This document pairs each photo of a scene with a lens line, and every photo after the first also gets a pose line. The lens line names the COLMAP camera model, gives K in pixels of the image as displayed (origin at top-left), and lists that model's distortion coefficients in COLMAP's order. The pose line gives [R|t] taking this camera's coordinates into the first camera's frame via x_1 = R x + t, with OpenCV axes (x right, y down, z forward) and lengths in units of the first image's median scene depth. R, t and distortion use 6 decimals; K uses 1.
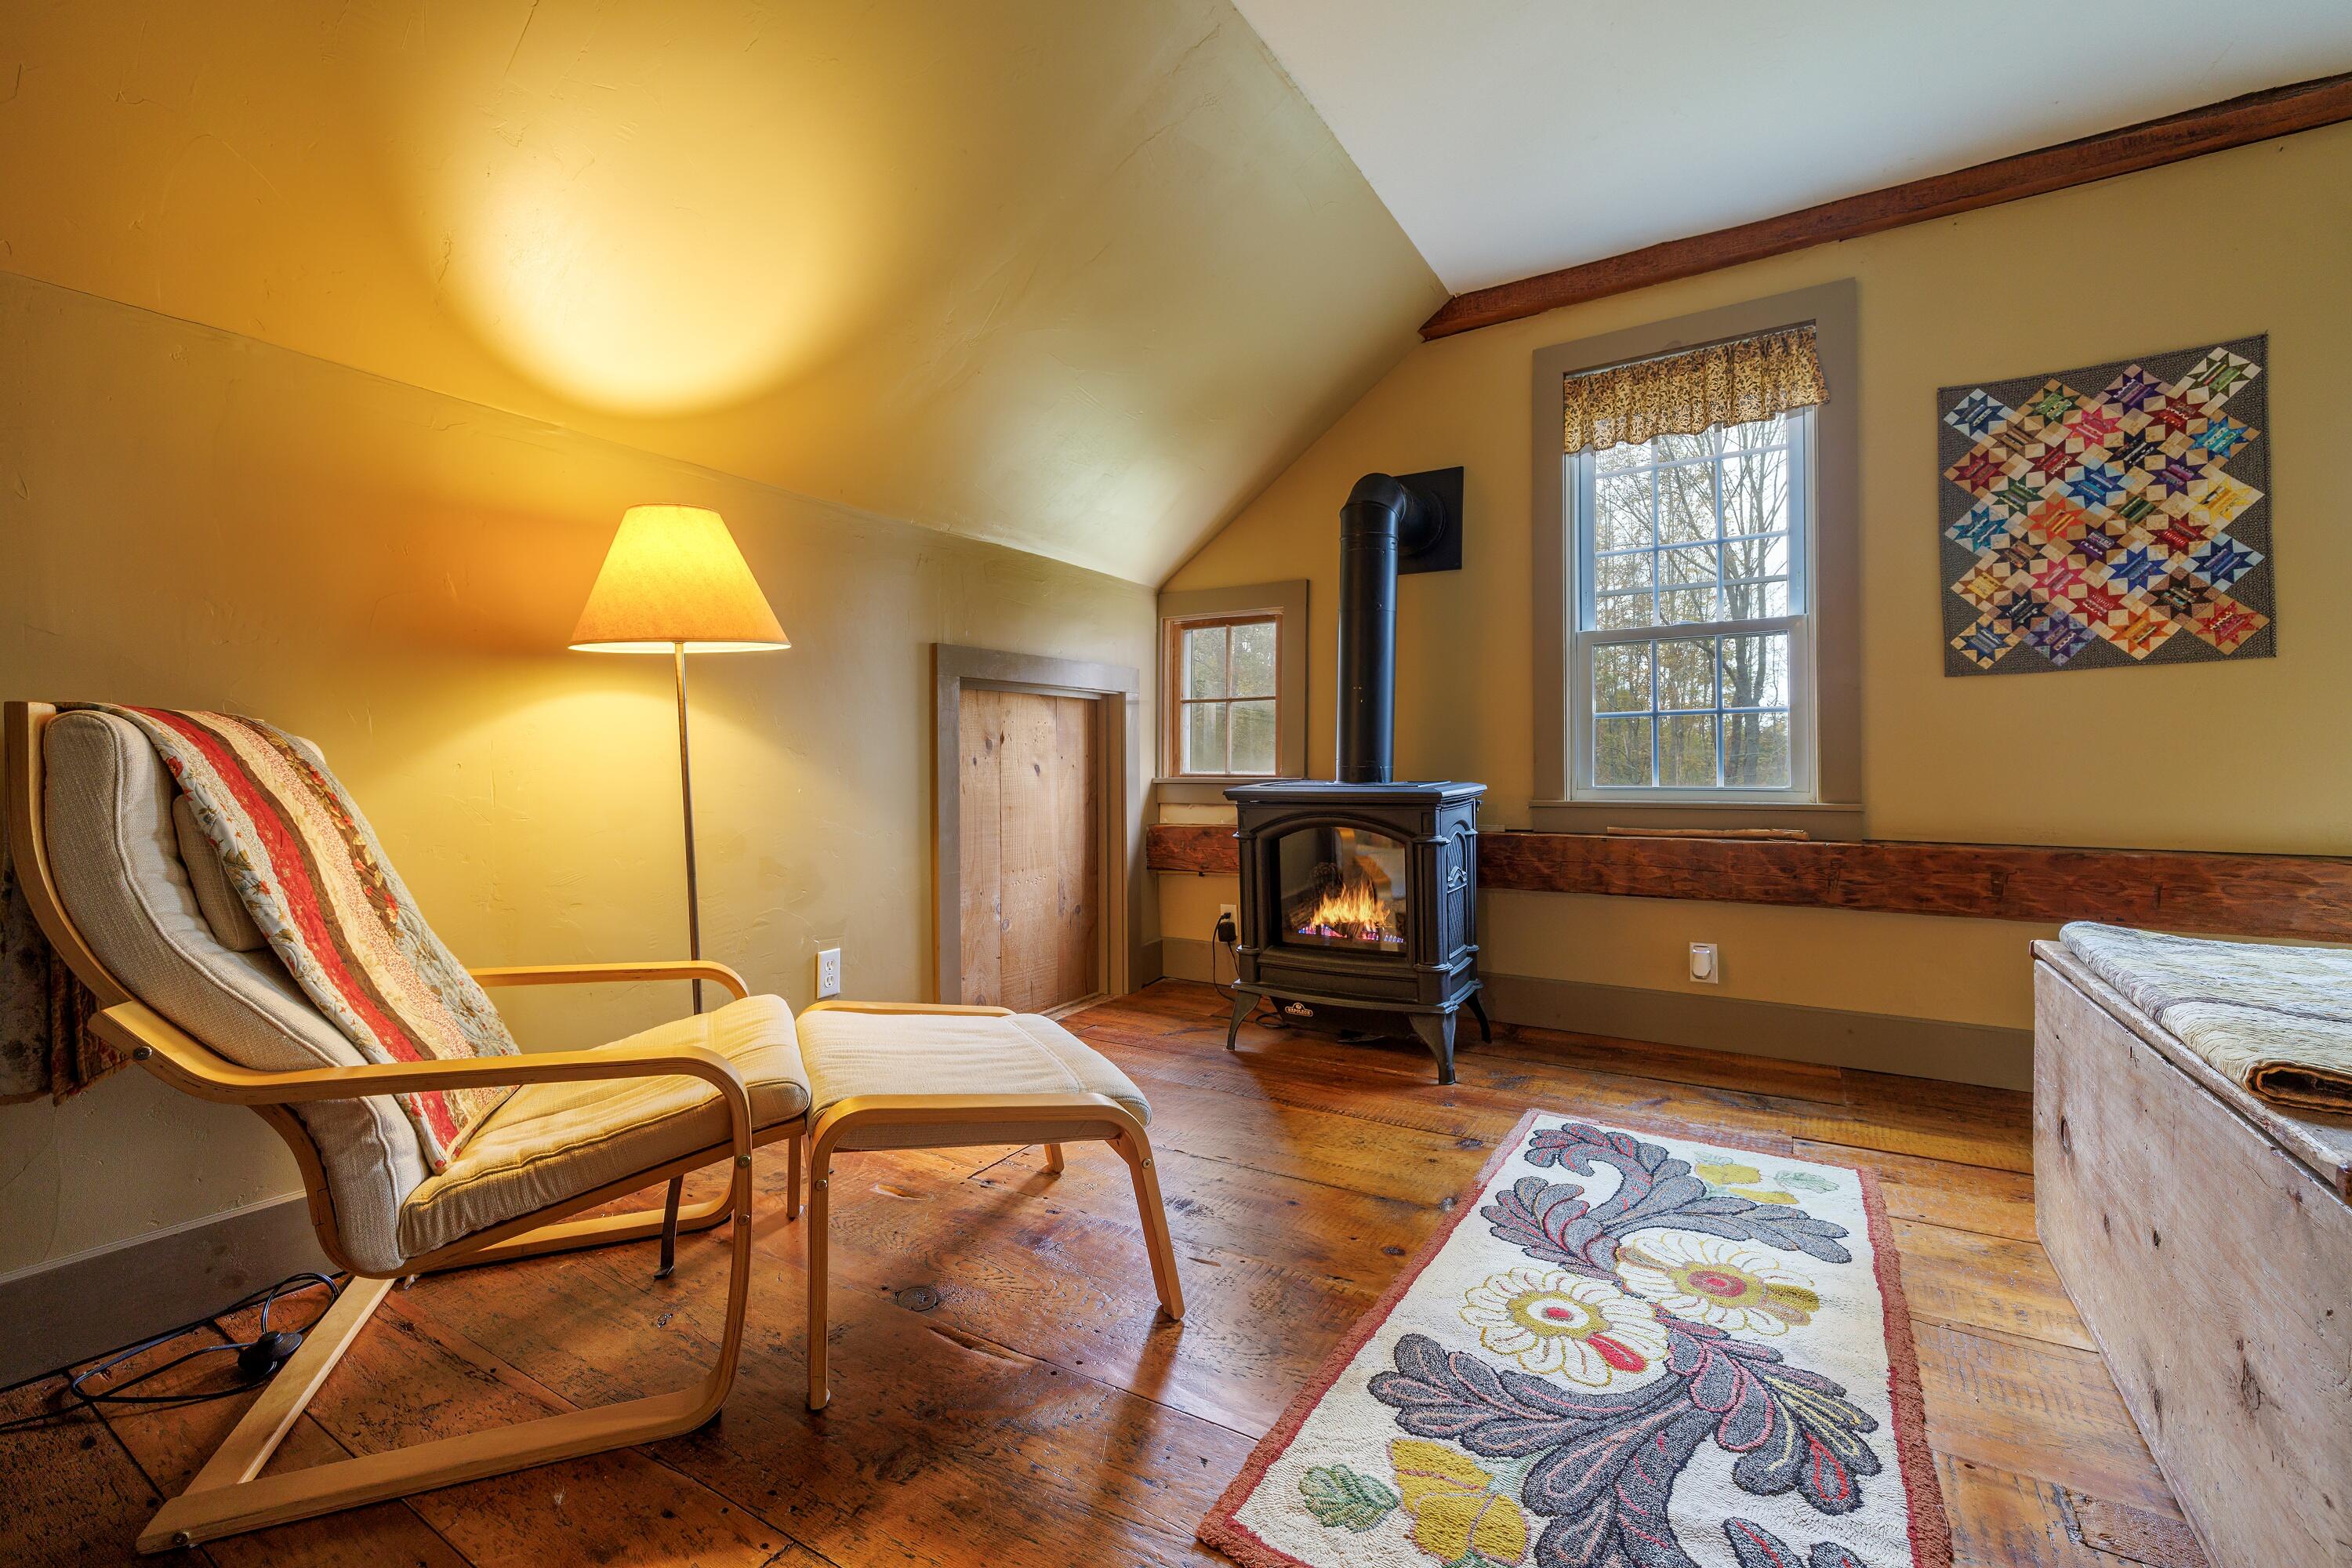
lens RADIAL K [[998.4, 0, 1172.6], [0, 998.4, 774.0], [0, 0, 1]] dist [0.022884, -0.002846]
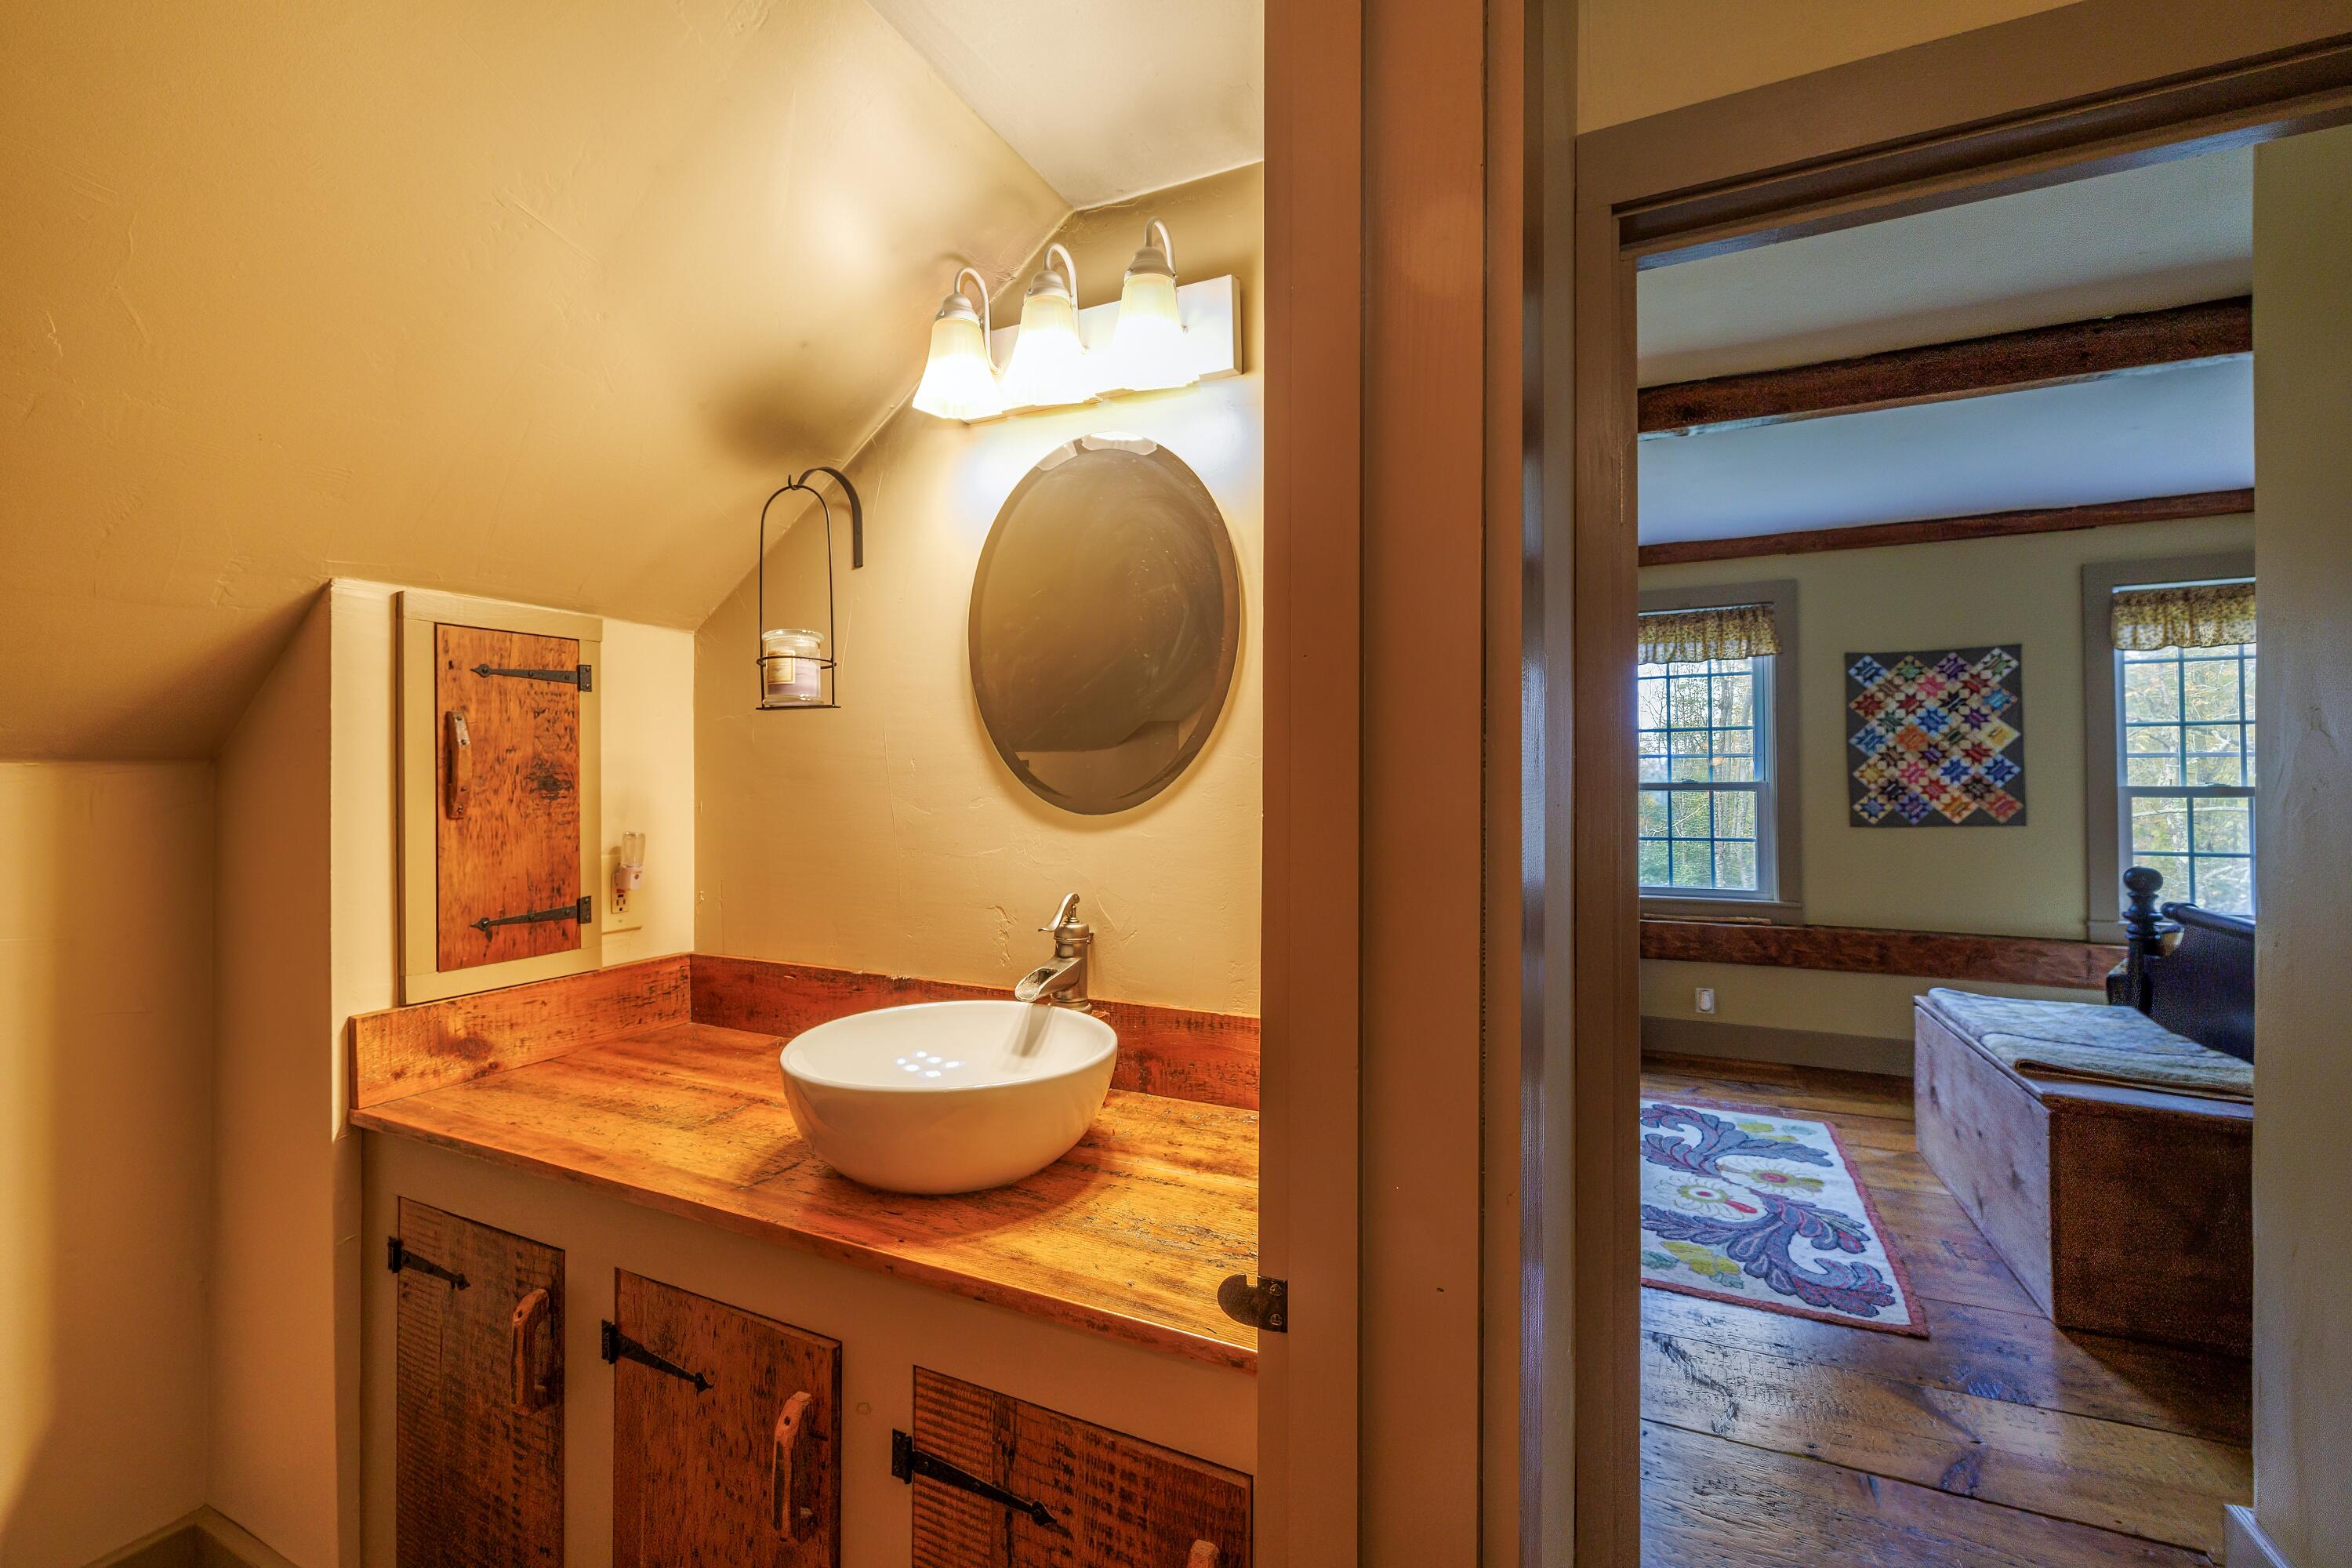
lens RADIAL K [[998.4, 0, 1168.8], [0, 998.4, 783.9], [0, 0, 1]] dist [0.022884, -0.002846]
pose [[0.993276, 0.003870, 0.115704, -0.588338], [-0.002993, 0.999965, -0.007752, -0.165832], [-0.115730, 0.007353, 0.993253, -0.561408]]
